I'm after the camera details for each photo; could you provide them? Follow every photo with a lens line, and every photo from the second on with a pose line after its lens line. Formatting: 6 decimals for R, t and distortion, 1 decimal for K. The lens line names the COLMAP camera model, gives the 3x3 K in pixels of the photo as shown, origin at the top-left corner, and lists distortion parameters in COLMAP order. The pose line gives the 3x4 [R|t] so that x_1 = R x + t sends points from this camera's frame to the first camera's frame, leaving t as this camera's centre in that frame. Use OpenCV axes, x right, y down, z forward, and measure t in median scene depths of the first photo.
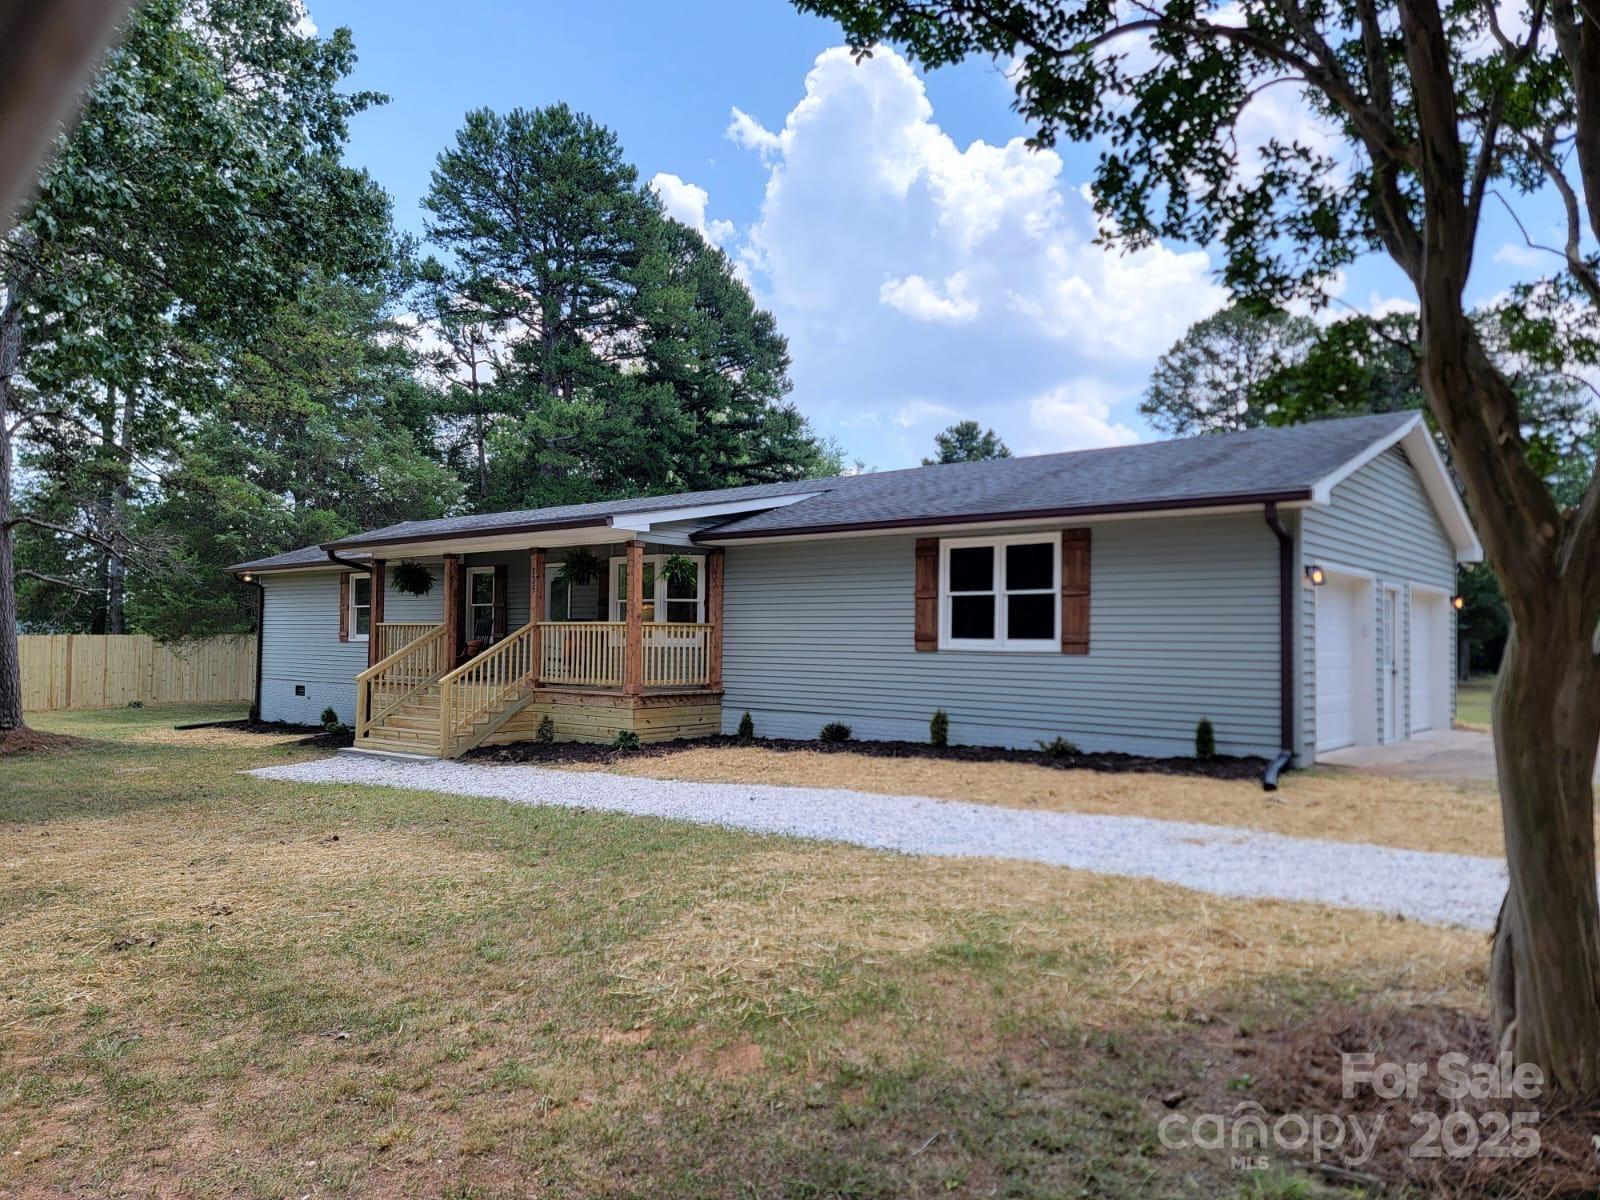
lens RADIAL K [[1111.9, 0, 813.1], [0, 1111.9, 601.6], [0, 0, 1]] dist [0.055873, -0.030380]
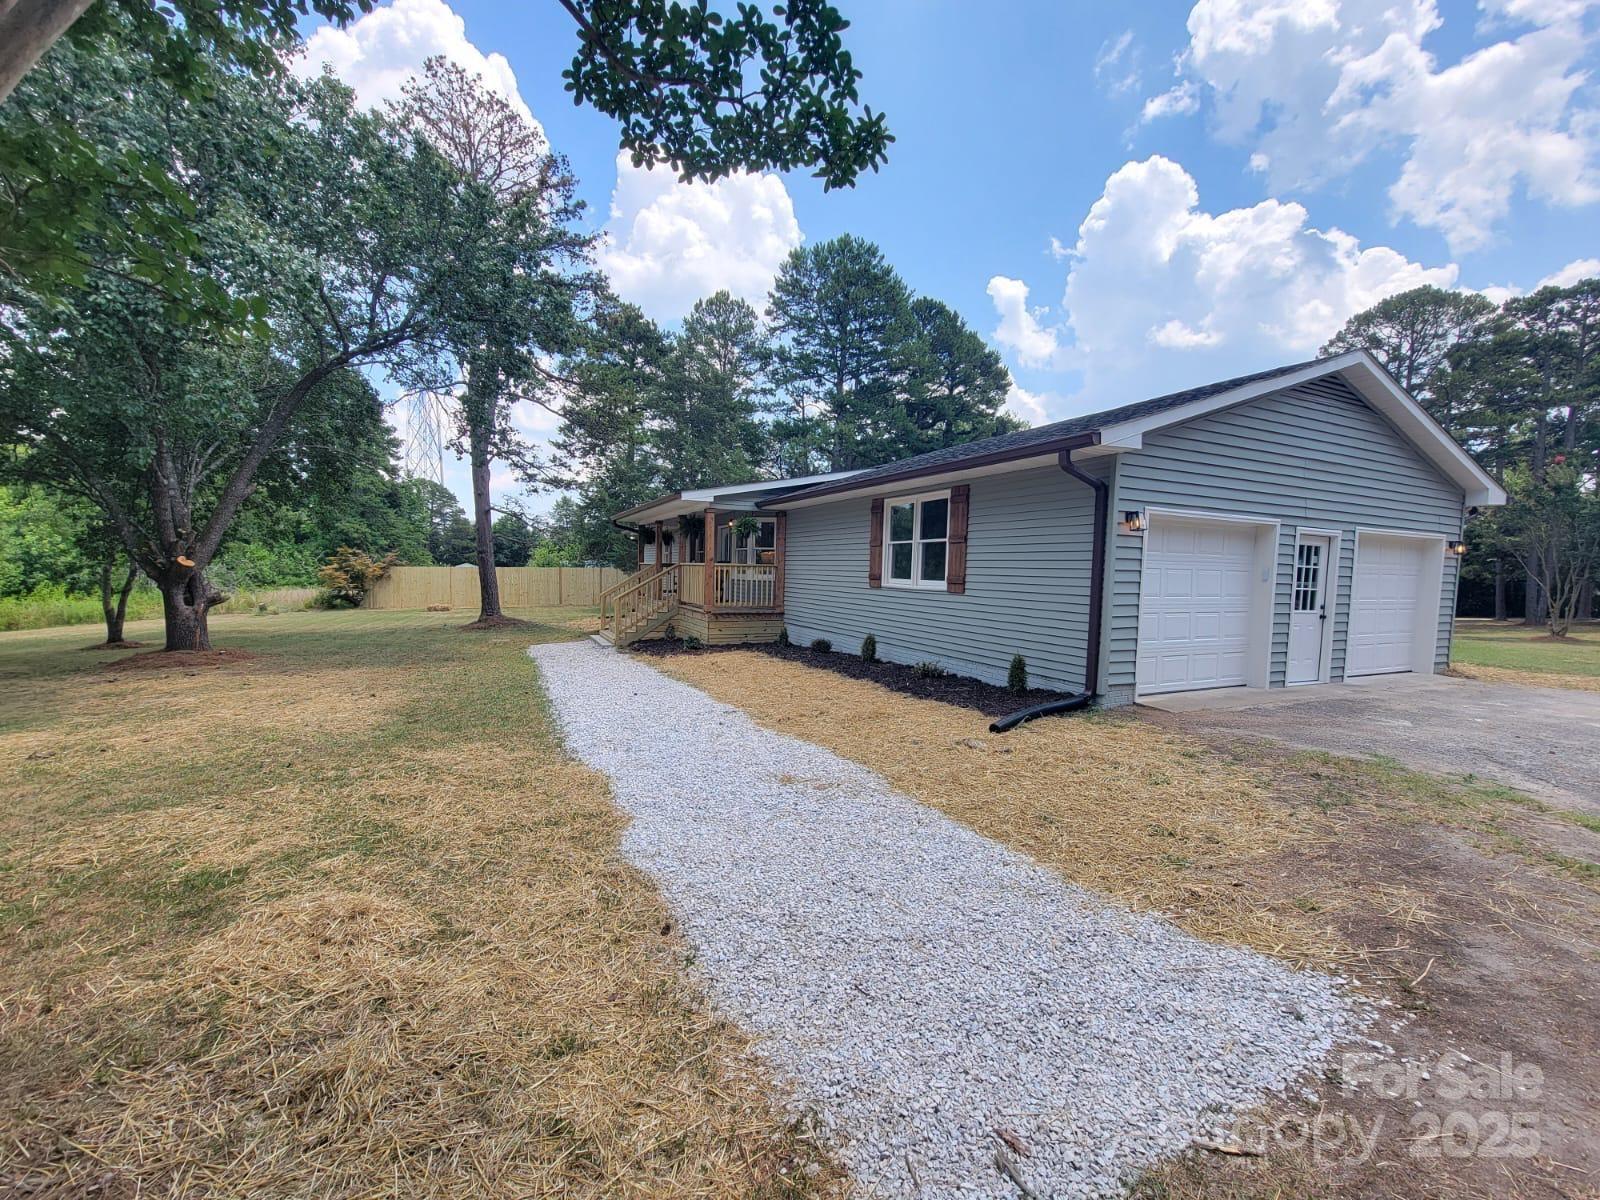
lens RADIAL K [[655.7, 0, 791.7], [0, 655.7, 610.2], [0, 0, 1]] dist [-0.002704, 0.000007]
pose [[0.901706, 0.036213, -0.430830, 0.330664], [0.002896, 0.995958, 0.089776, 0.002130], [0.432340, -0.082199, 0.897956, 0.260607]]
